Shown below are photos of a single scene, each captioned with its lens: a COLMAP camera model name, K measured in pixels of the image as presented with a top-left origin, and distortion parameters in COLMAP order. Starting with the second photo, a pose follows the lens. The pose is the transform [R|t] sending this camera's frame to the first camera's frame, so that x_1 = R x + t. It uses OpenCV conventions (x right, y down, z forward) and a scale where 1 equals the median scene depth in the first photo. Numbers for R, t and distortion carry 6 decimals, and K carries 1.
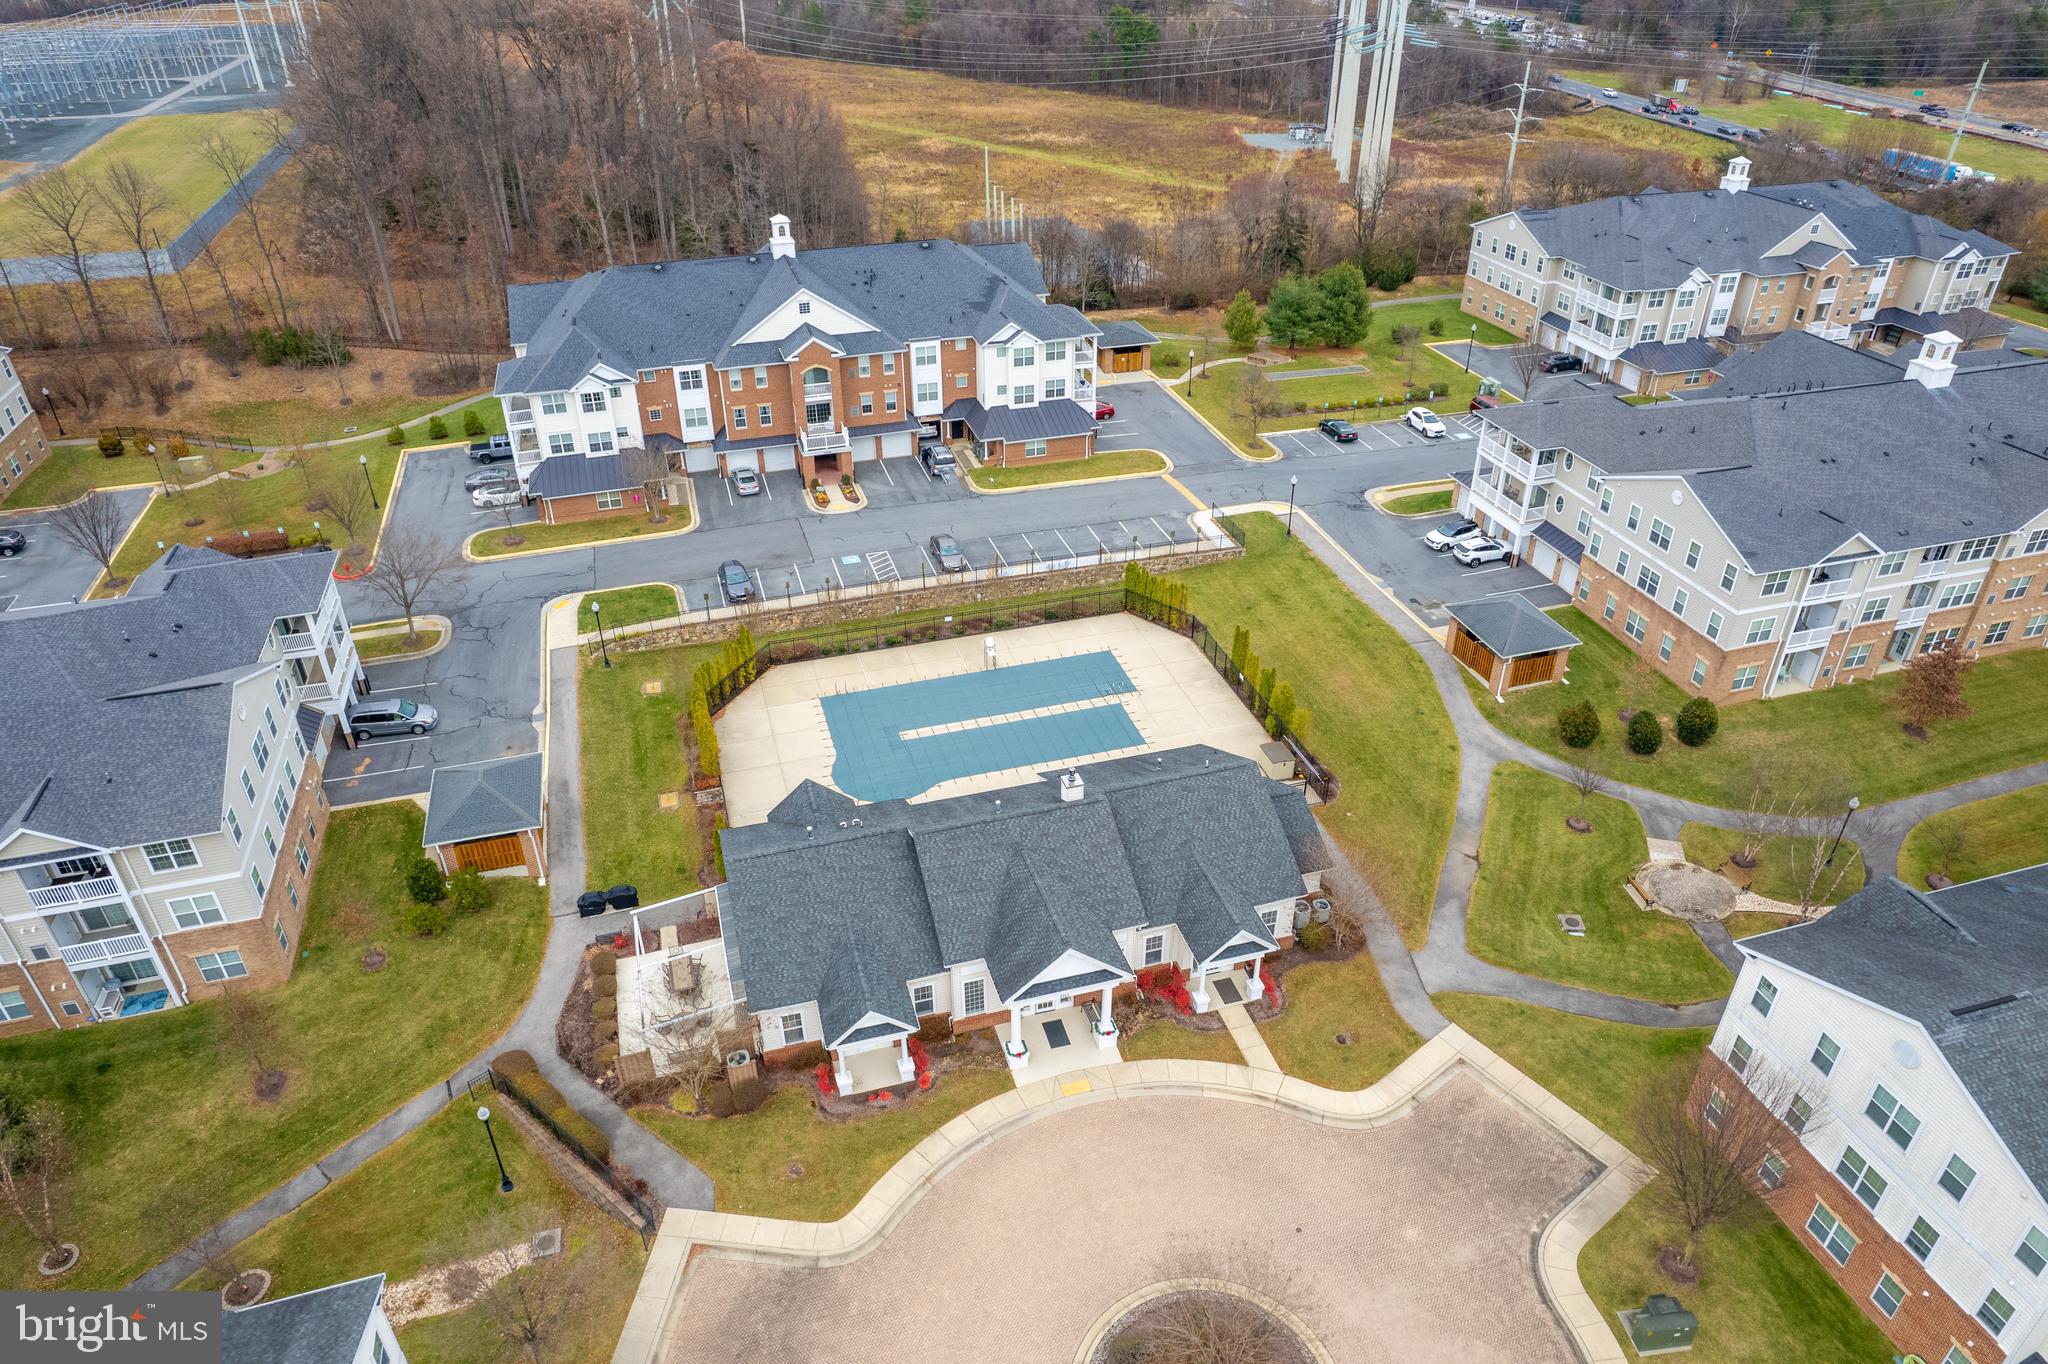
lens RADIAL K [[1332.5, 0, 1024.0], [0, 1332.5, 682.0], [0, 0, 1]] dist [-0.062927, 0.069675]
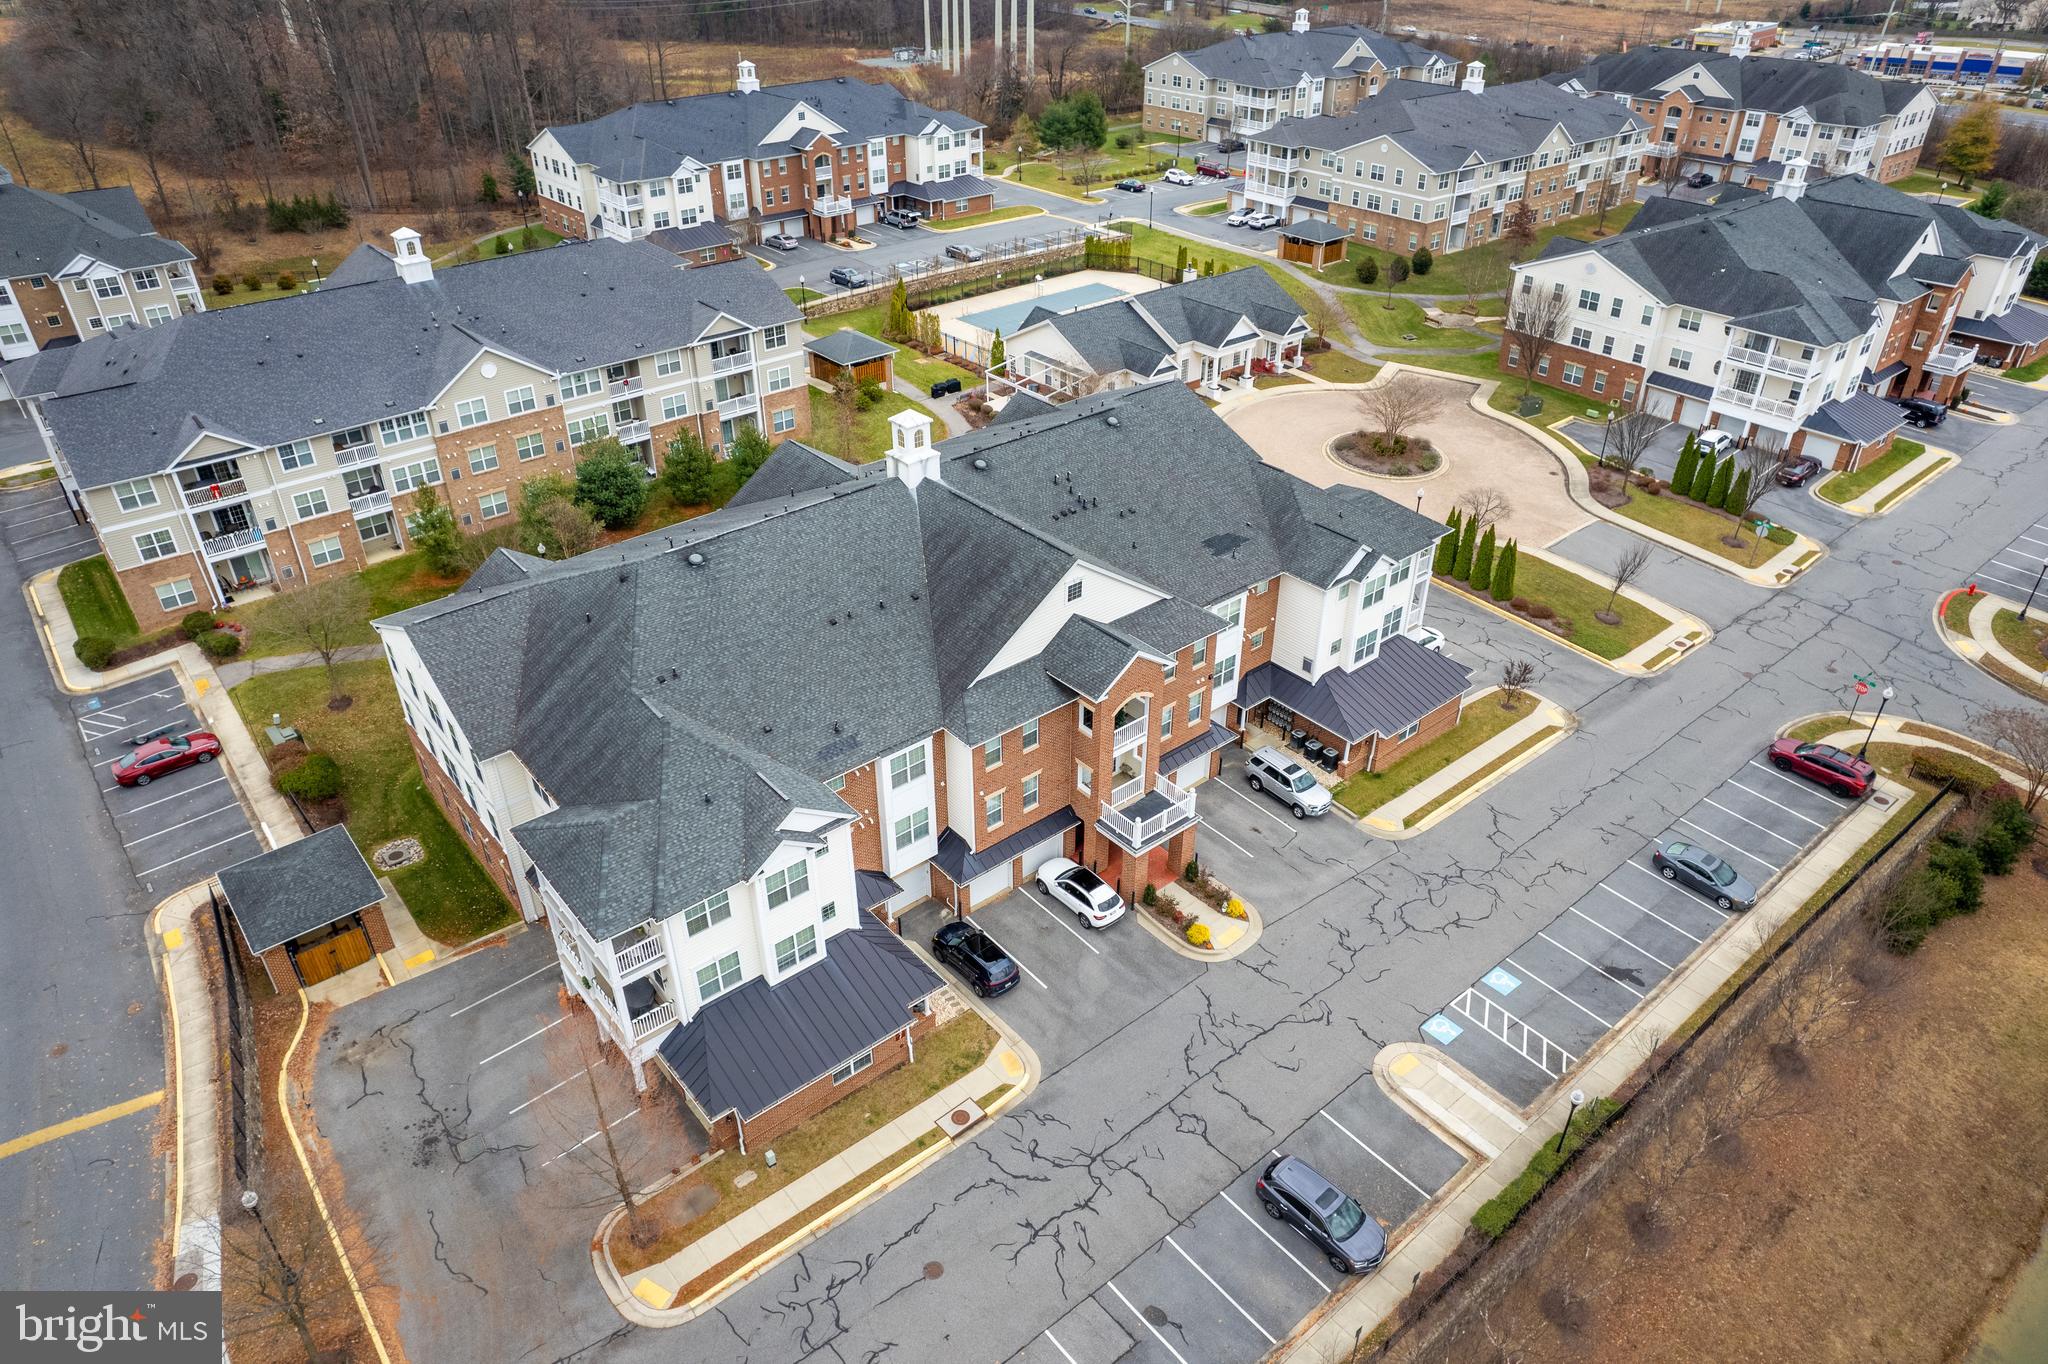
lens RADIAL K [[1332.5, 0, 1024.0], [0, 1332.5, 682.0], [0, 0, 1]] dist [-0.062927, 0.069675]
pose [[0.921037, -0.207922, 0.329332, -0.563511], [0.205846, 0.977701, 0.041582, 0.317152], [-0.330634, 0.029493, 0.943298, -0.418943]]
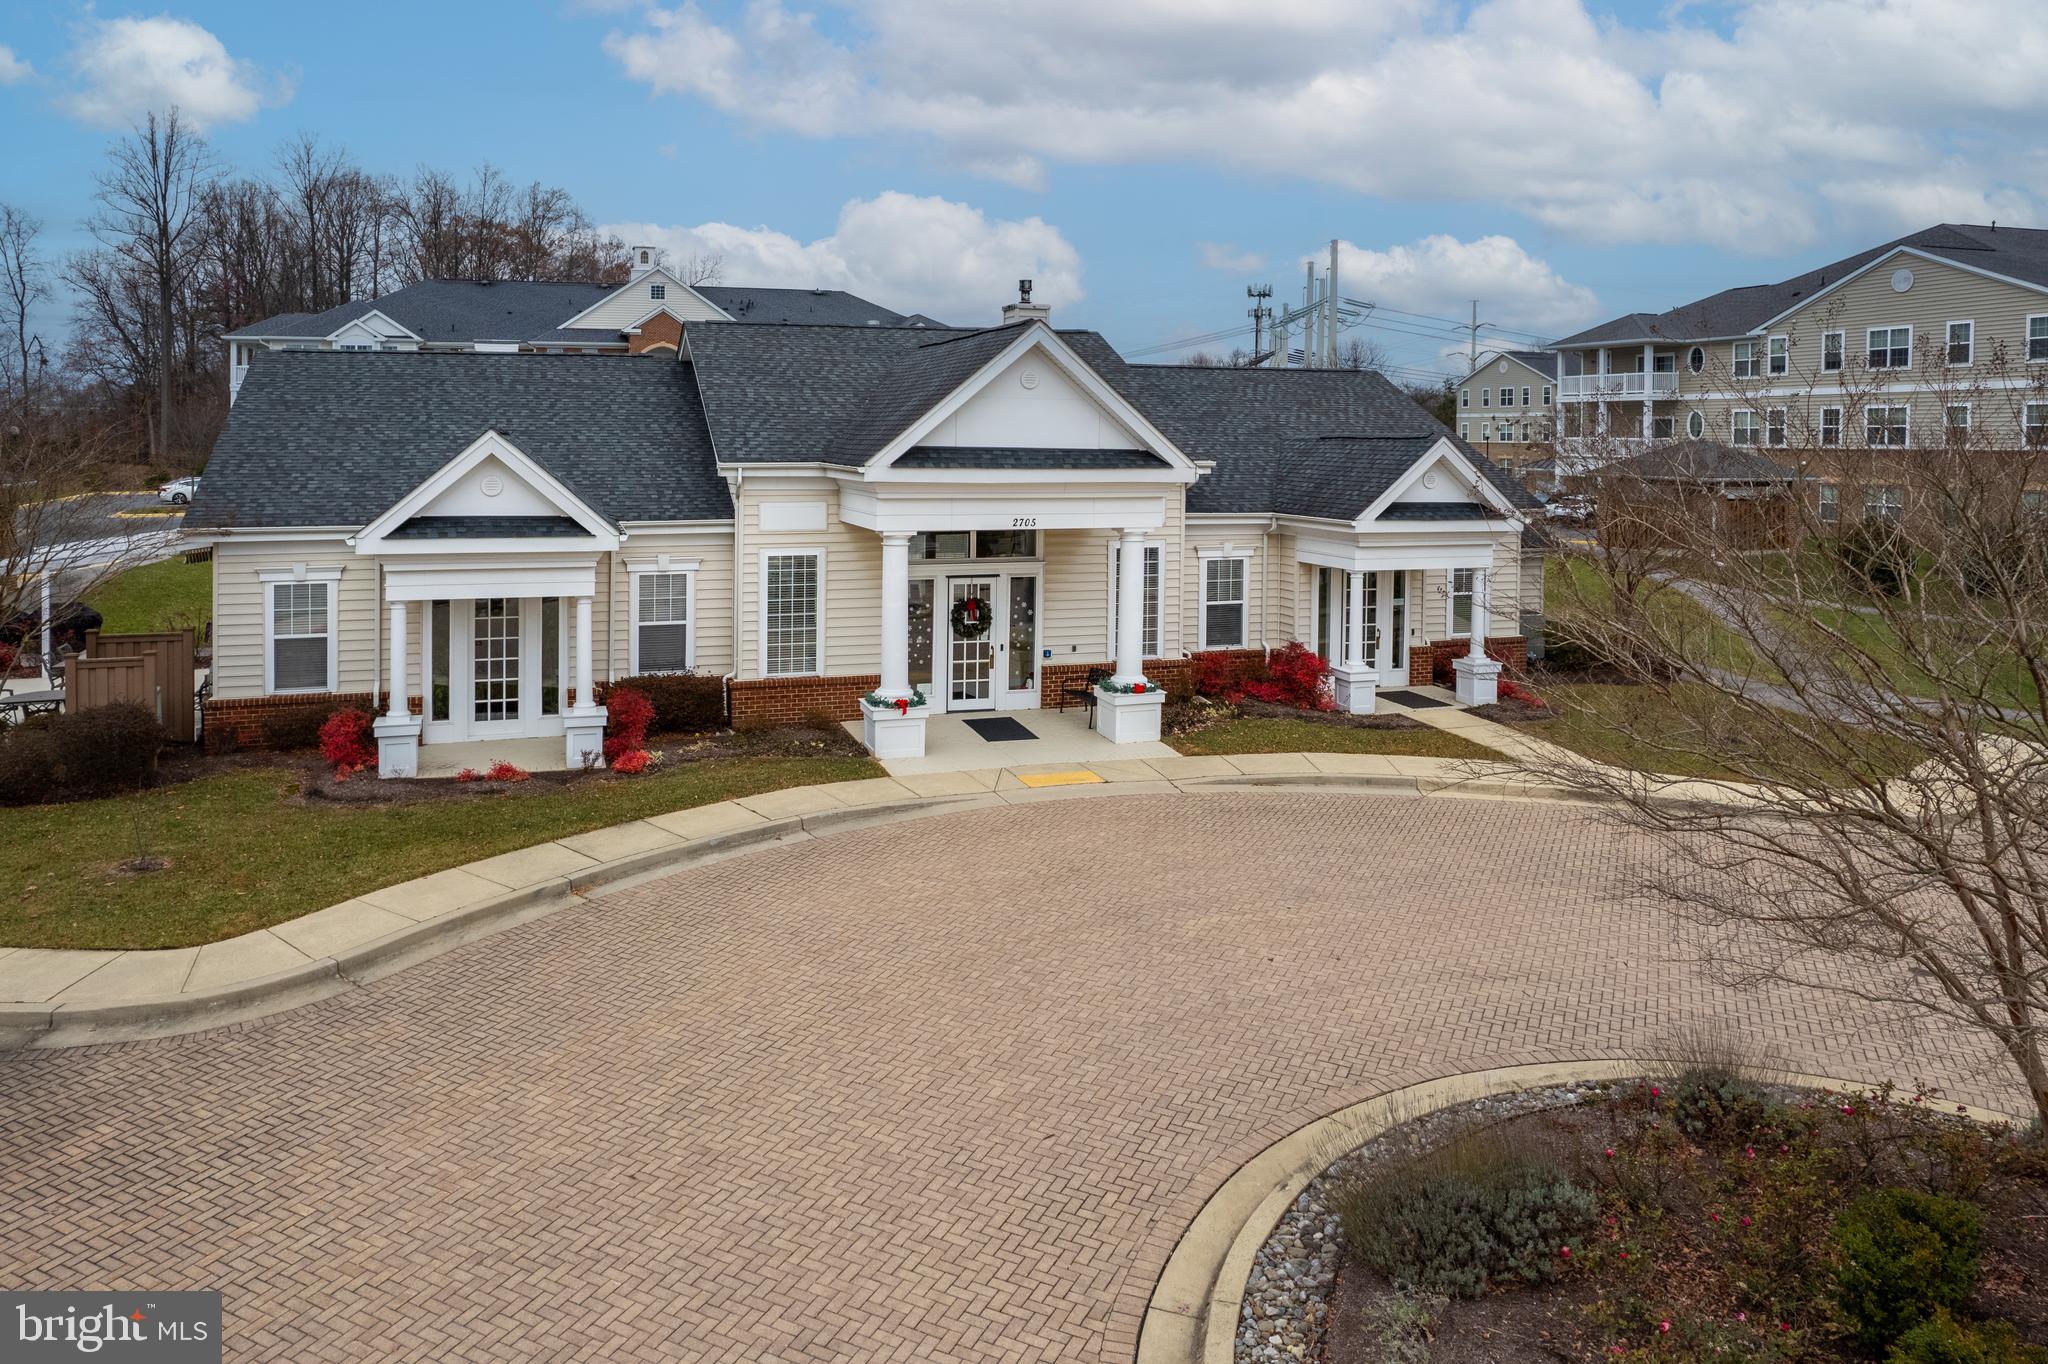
lens RADIAL K [[1390.5, 0, 1009.2], [0, 1390.5, 432.8], [0, 0, 1]] dist [-0.000244, -0.000087]
pose [[0.998885, 0.010779, 0.045957, 0.003887], [0.015267, 0.847484, -0.530602, 0.236302], [-0.044667, 0.530712, 0.846374, 0.356309]]
